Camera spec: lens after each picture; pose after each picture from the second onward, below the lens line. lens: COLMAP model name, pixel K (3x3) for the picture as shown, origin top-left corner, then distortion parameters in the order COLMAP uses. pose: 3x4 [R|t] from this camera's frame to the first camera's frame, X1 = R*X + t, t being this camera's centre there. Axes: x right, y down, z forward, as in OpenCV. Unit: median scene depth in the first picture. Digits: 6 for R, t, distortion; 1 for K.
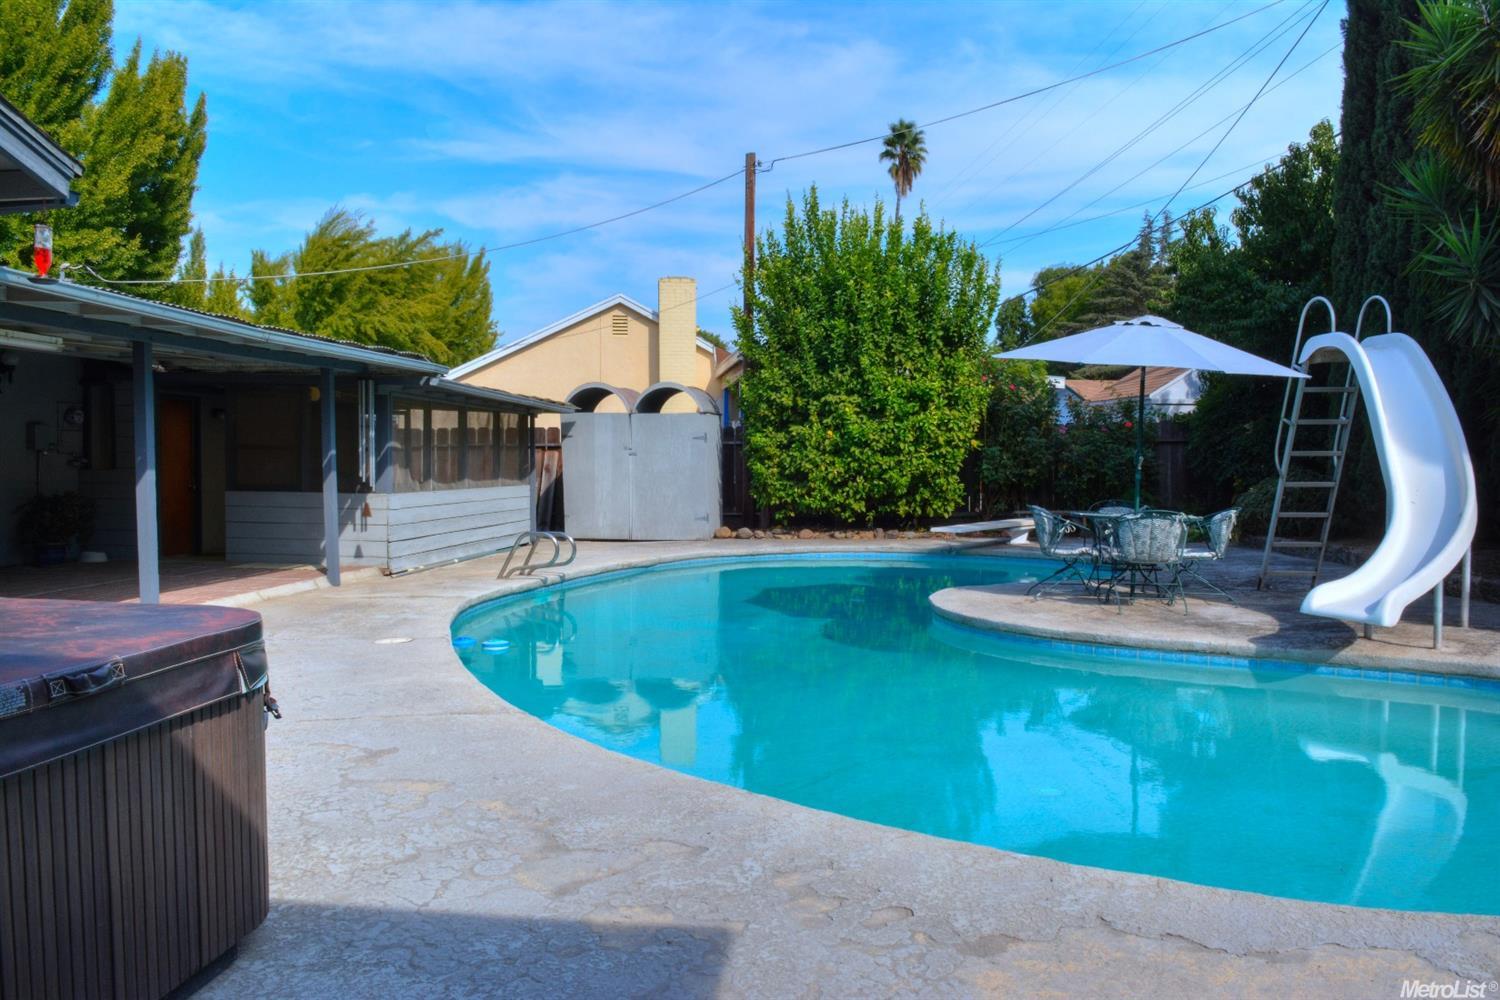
lens RADIAL K [[1105.8, 0, 744.2], [0, 1105.8, 498.9], [0, 0, 1]] dist [-0.028653, -0.007467]
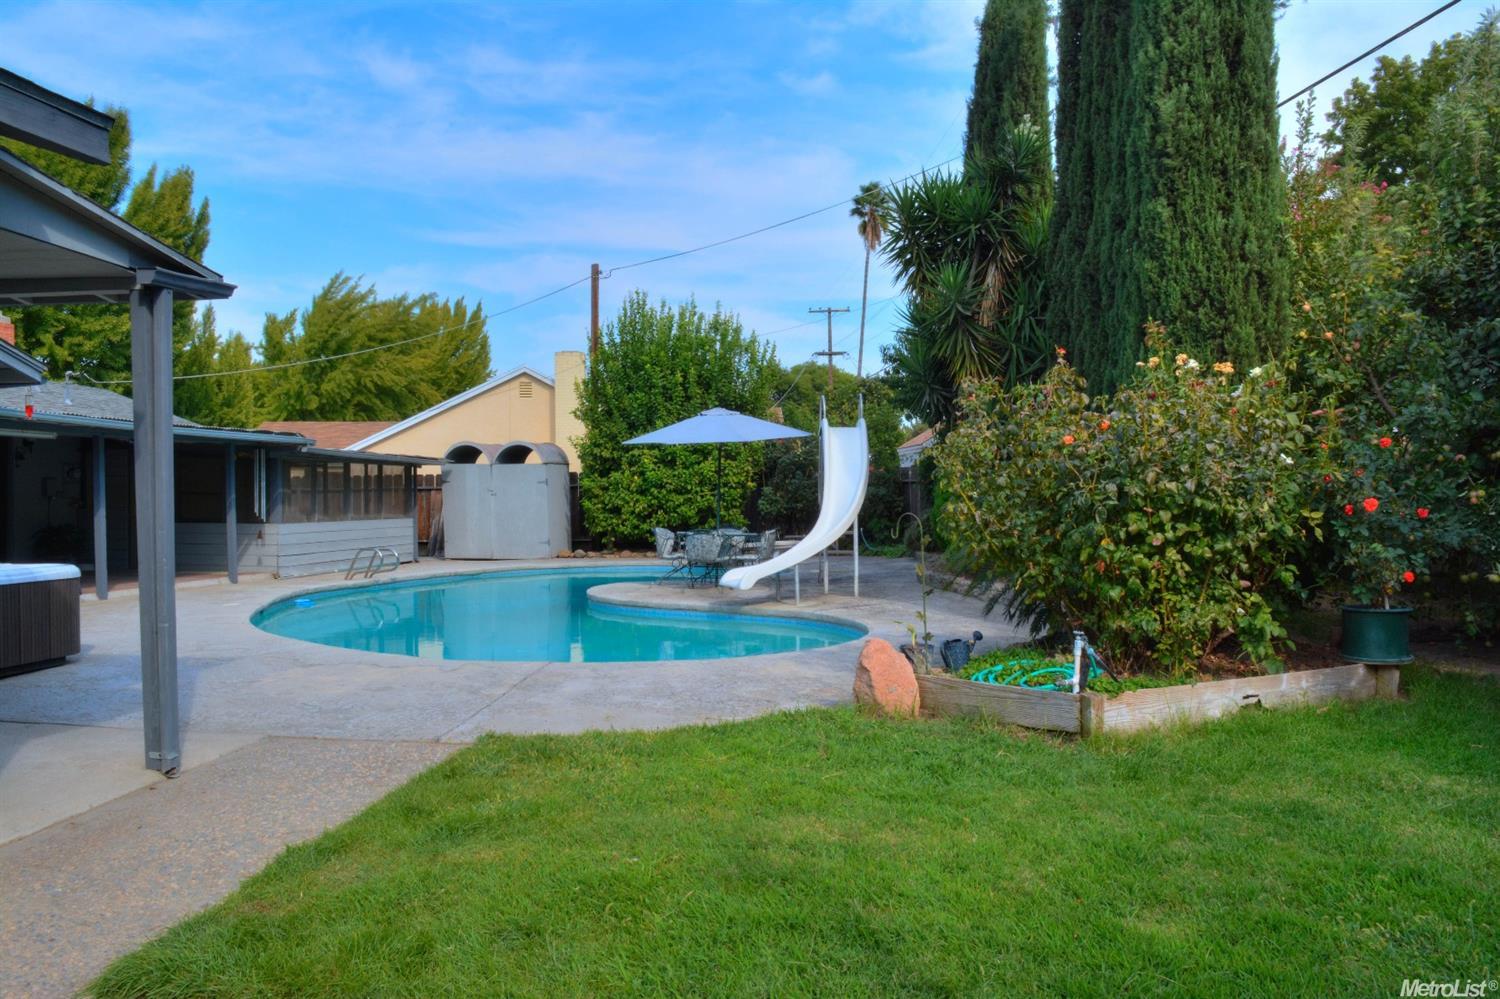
lens RADIAL K [[1105.8, 0, 744.2], [0, 1105.8, 498.4], [0, 0, 1]] dist [-0.028653, -0.007467]
pose [[0.999379, -0.007130, -0.034512, 0.225639], [0.006015, 0.999460, -0.032300, 0.008138], [0.034724, 0.032073, 0.998882, -0.294119]]
